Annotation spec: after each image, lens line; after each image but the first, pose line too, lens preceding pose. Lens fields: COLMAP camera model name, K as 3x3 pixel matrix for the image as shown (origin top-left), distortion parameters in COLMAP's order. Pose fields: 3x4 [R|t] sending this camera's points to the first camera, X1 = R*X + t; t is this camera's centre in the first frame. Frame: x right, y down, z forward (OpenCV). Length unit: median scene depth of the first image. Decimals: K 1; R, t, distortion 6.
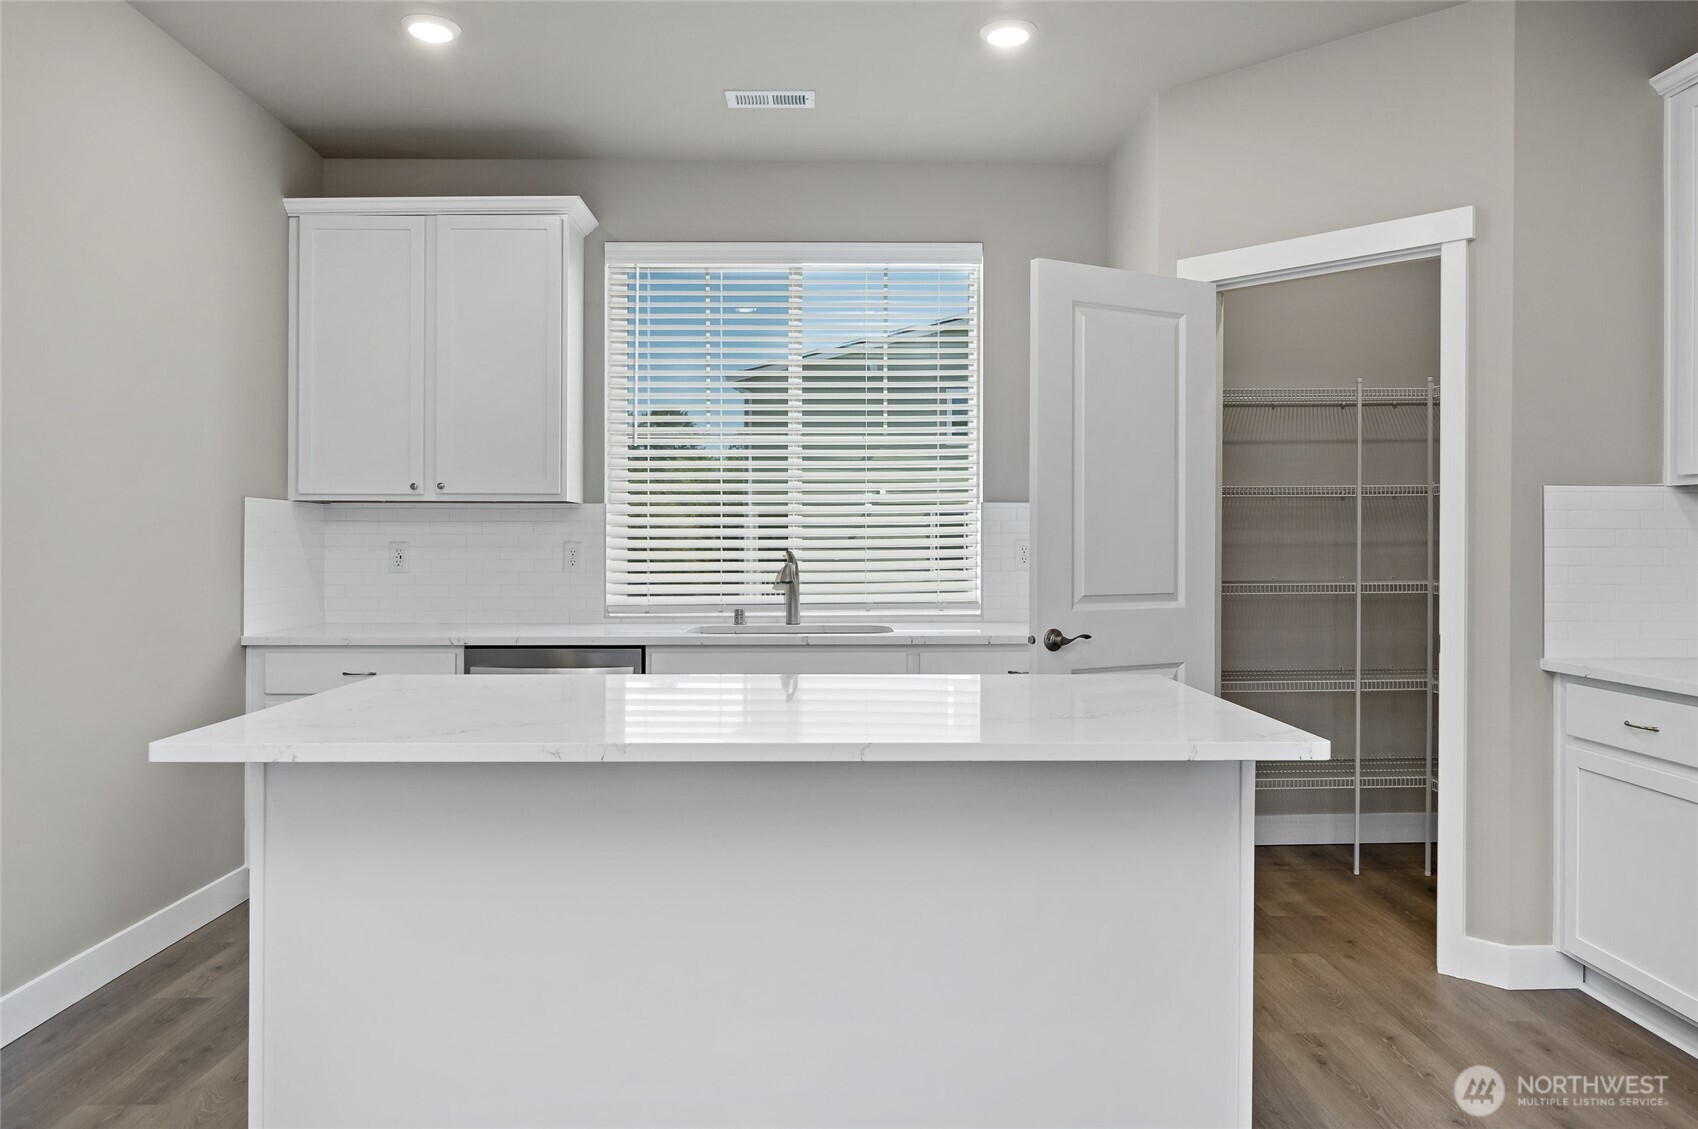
lens RADIAL K [[1158.7, 0, 850.4], [0, 1158.7, 551.3], [0, 0, 1]] dist [-0.003421, 0.004277]
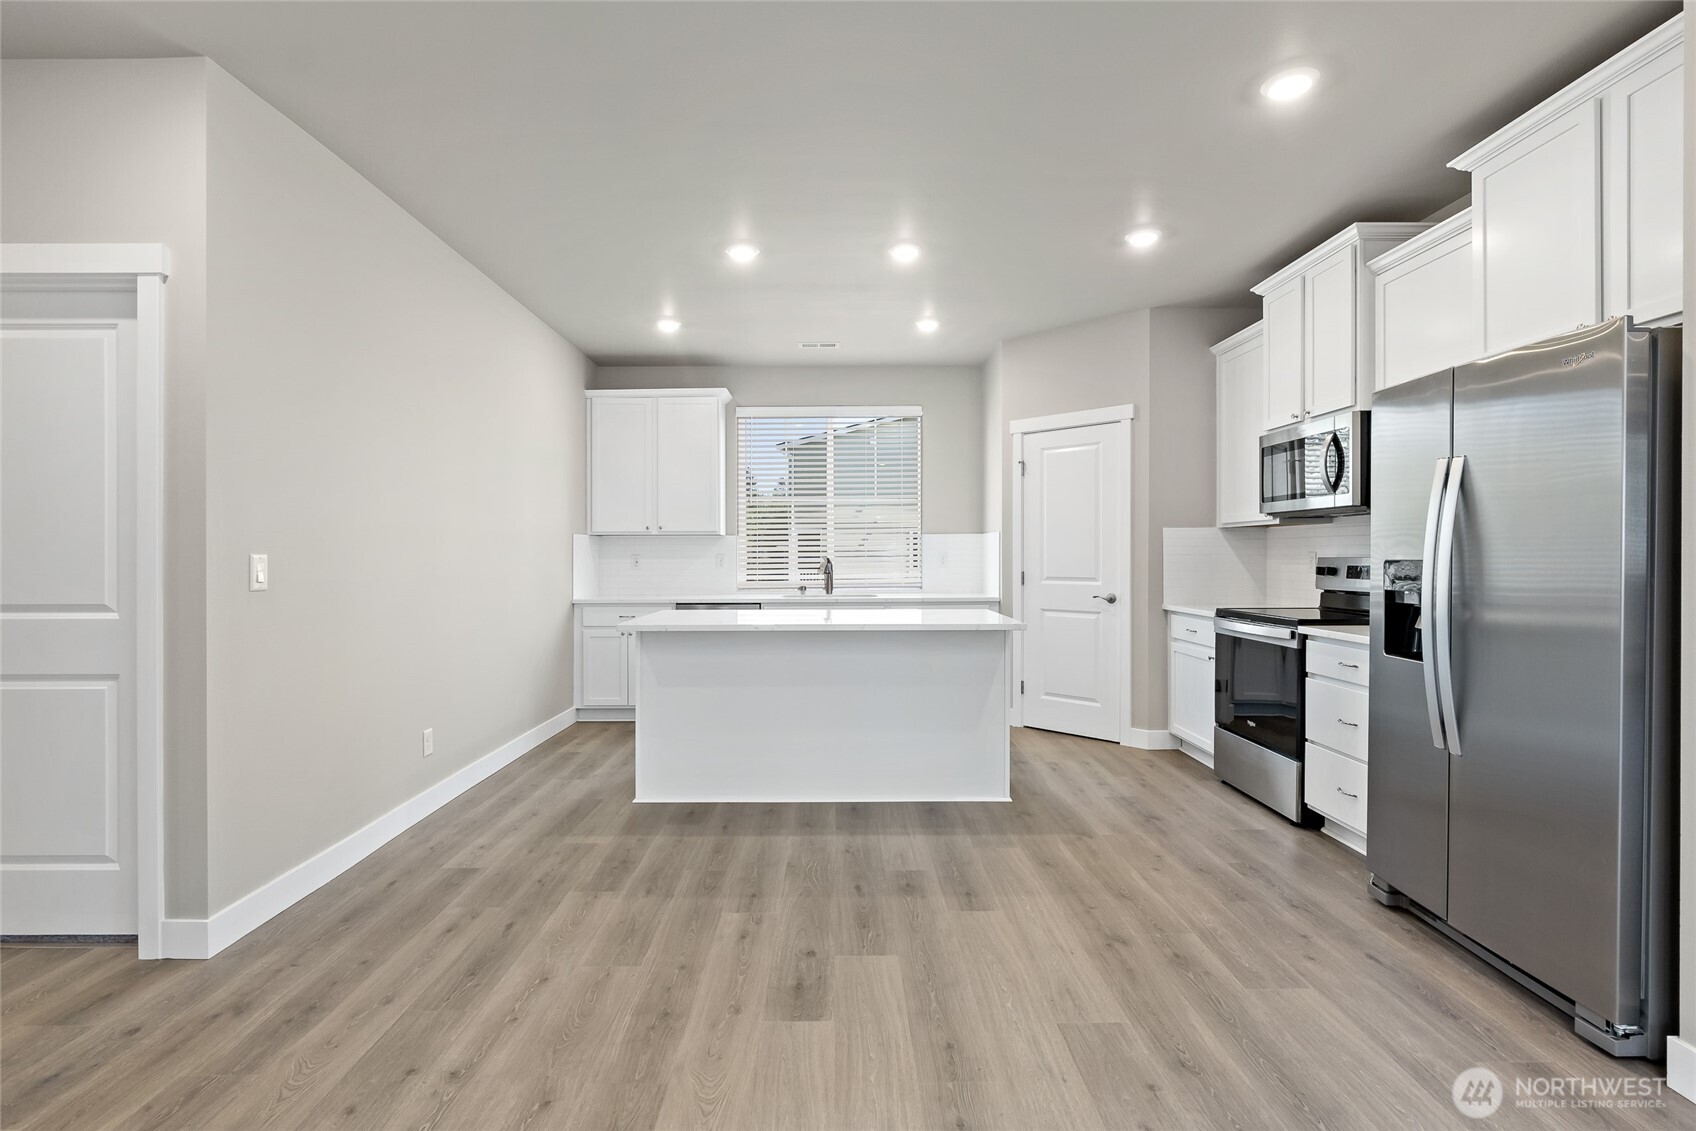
lens RADIAL K [[785.7, 0, 848.2], [0, 785.7, 557.9], [0, 0, 1]] dist [-0.000904, -0.000054]
pose [[0.999913, -0.004094, -0.012572, 0.001217], [0.004075, 0.999991, -0.001508, 0.001823], [0.012578, 0.001457, 0.999920, -0.457555]]
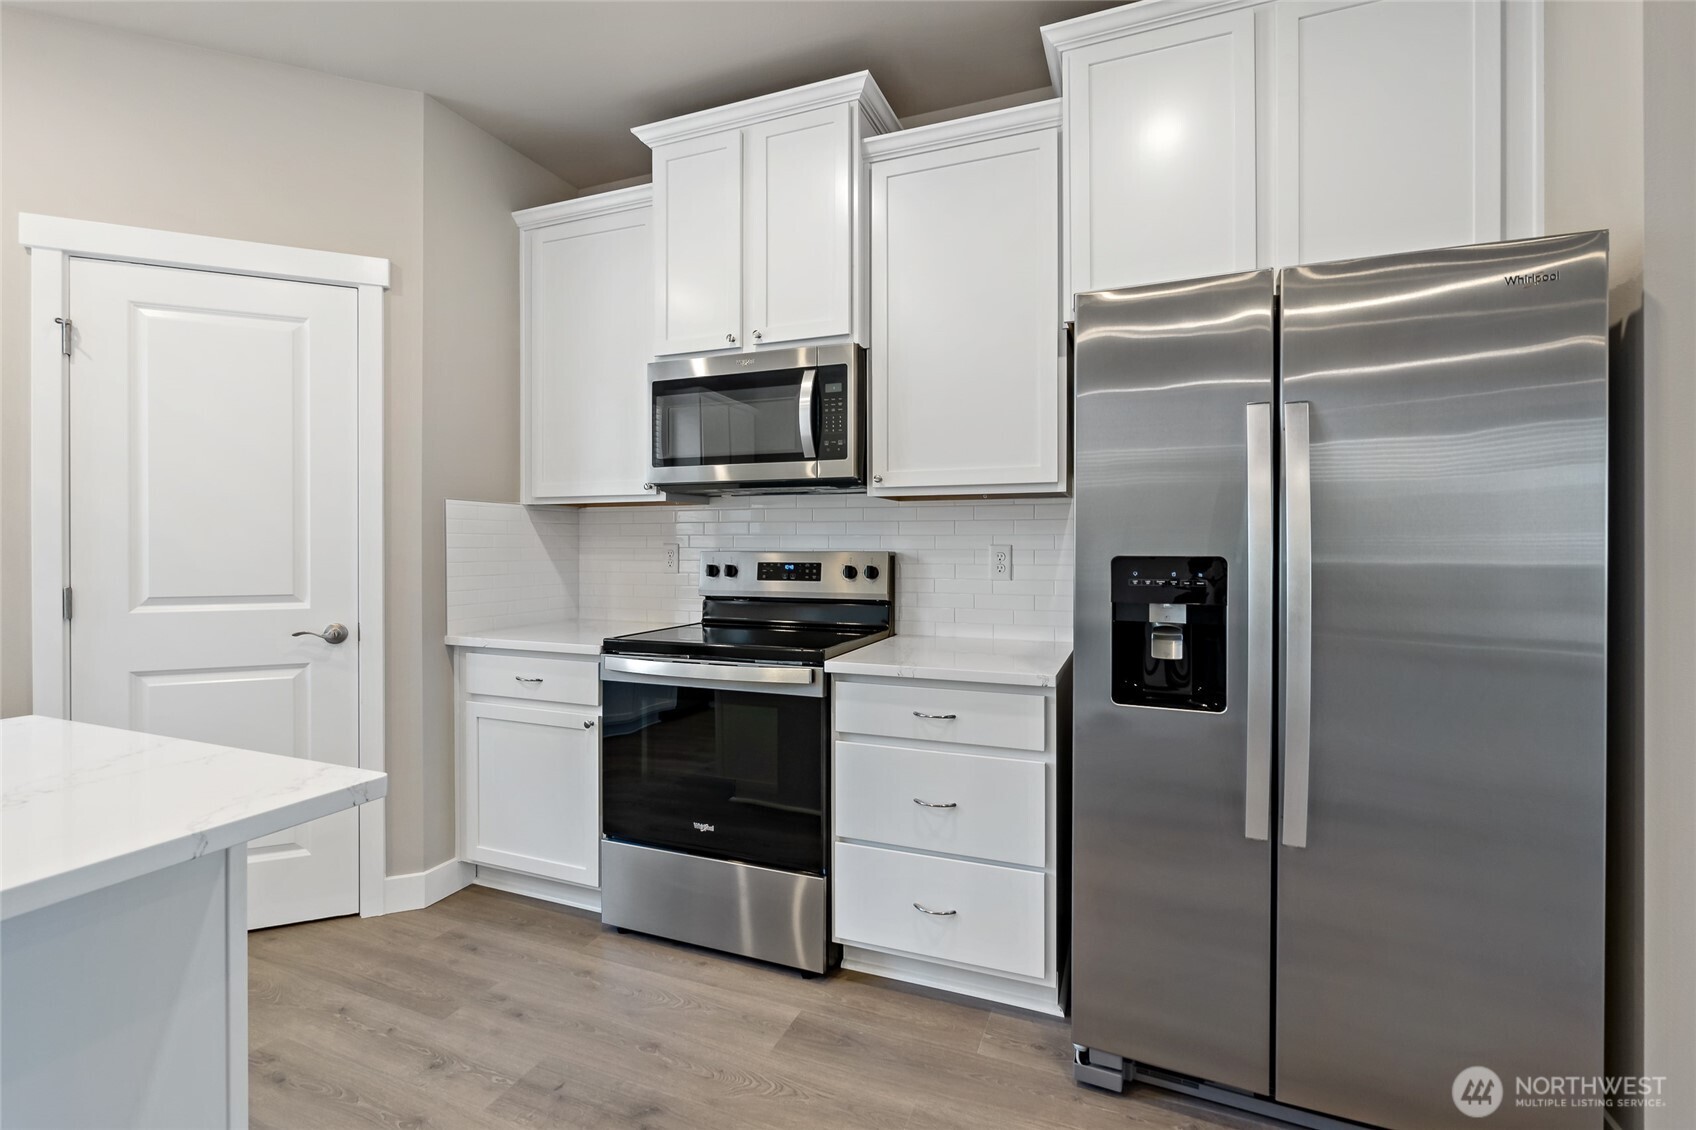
lens RADIAL K [[746.0, 0, 850.2], [0, 746.0, 549.3], [0, 0, 1]] dist [-0.003615, 0.000138]
pose [[0.393205, -0.006412, 0.919428, 0.018501], [0.005823, 0.999973, 0.004484, -0.002547], [-0.919432, 0.003590, 0.393232, 0.227950]]
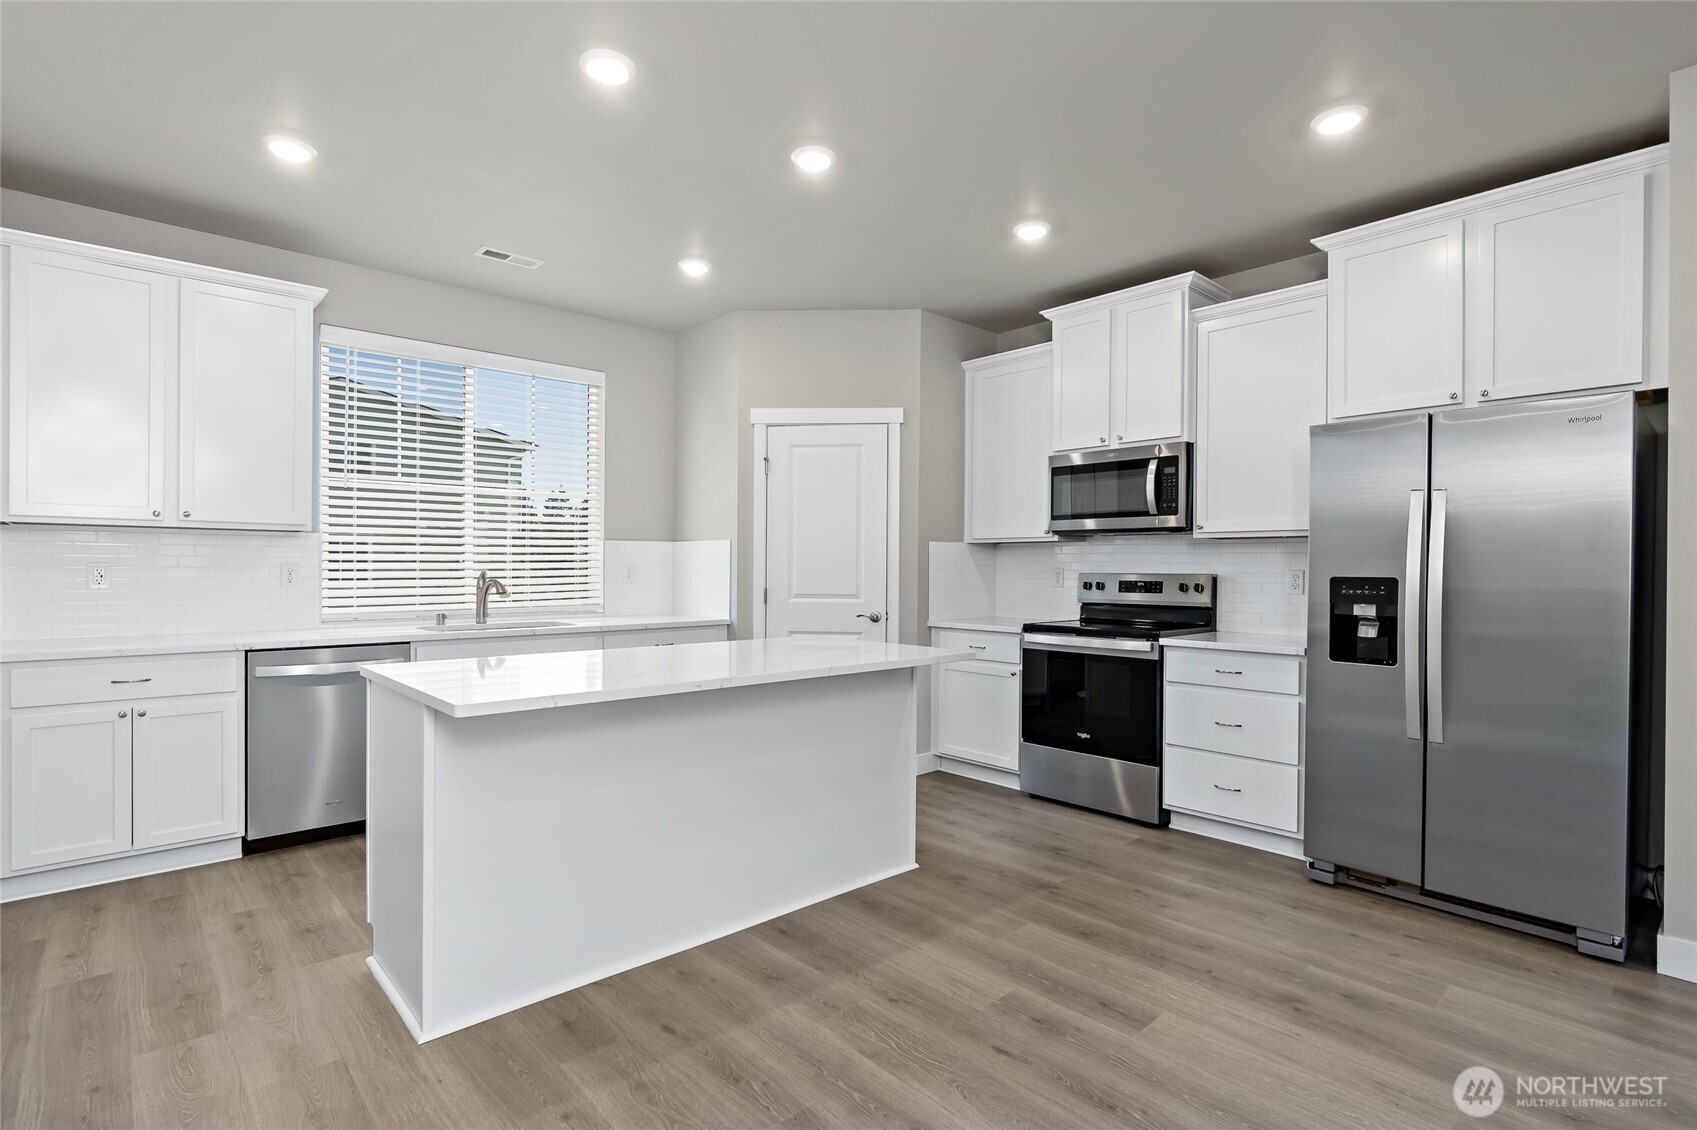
lens RADIAL K [[807.2, 0, 844.4], [0, 807.2, 573.7], [0, 0, 1]] dist [-0.004467, -0.000151]
pose [[0.756420, -0.001913, 0.654084, -0.429893], [-0.001342, 0.999989, 0.004477, -0.001919], [-0.654085, -0.004264, 0.756409, -0.036748]]
